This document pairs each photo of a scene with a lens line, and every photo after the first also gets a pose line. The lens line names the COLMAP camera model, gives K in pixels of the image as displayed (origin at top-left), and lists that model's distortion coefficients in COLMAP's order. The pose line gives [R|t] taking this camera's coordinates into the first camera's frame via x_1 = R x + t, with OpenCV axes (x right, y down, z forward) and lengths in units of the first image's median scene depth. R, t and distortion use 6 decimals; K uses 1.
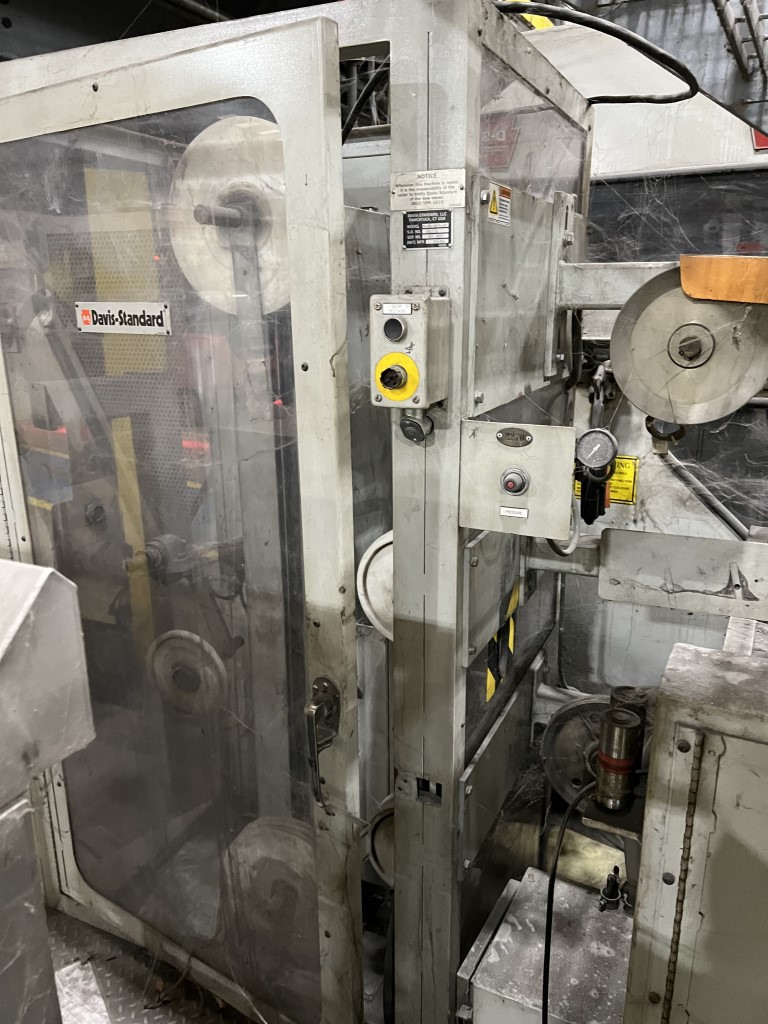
lens RADIAL K [[777.5, 0, 384.0], [0, 777.5, 512.0], [0, 0, 1]] dist [0.047724, -0.060990]
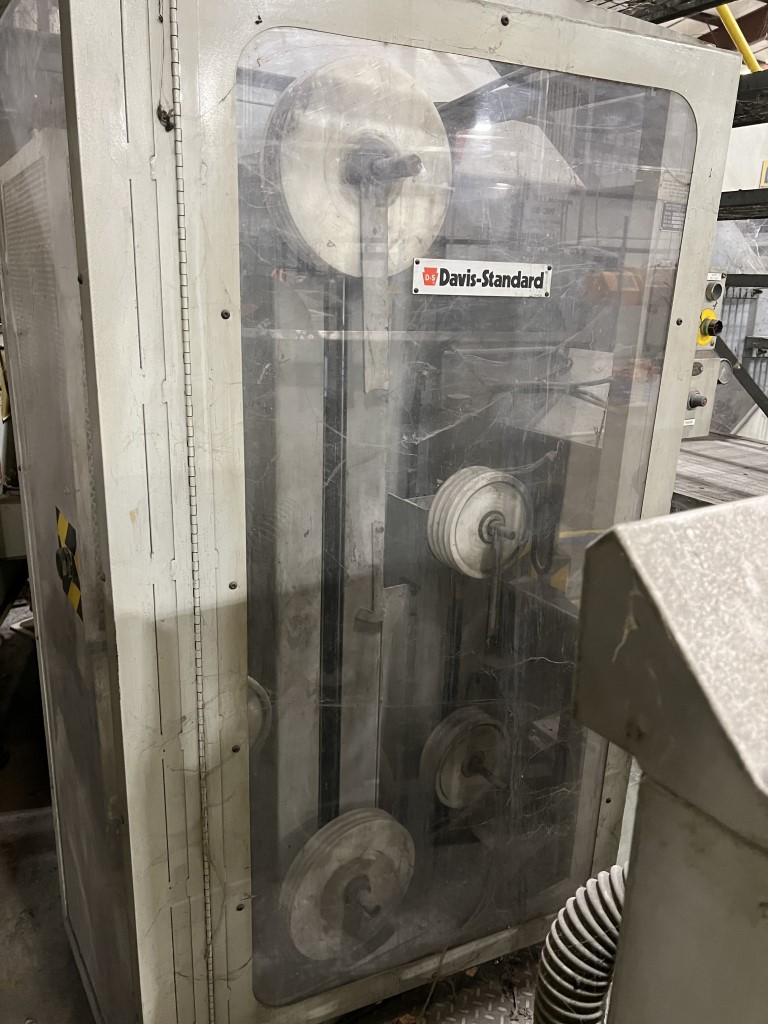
lens RADIAL K [[777.5, 0, 384.0], [0, 777.5, 512.0], [0, 0, 1]] dist [0.047724, -0.060990]
pose [[0.527158, -0.219360, 0.820966, -1.241052], [0.191957, 0.971875, 0.136423, -0.131985], [-0.827802, 0.085674, 0.554440, 0.625864]]
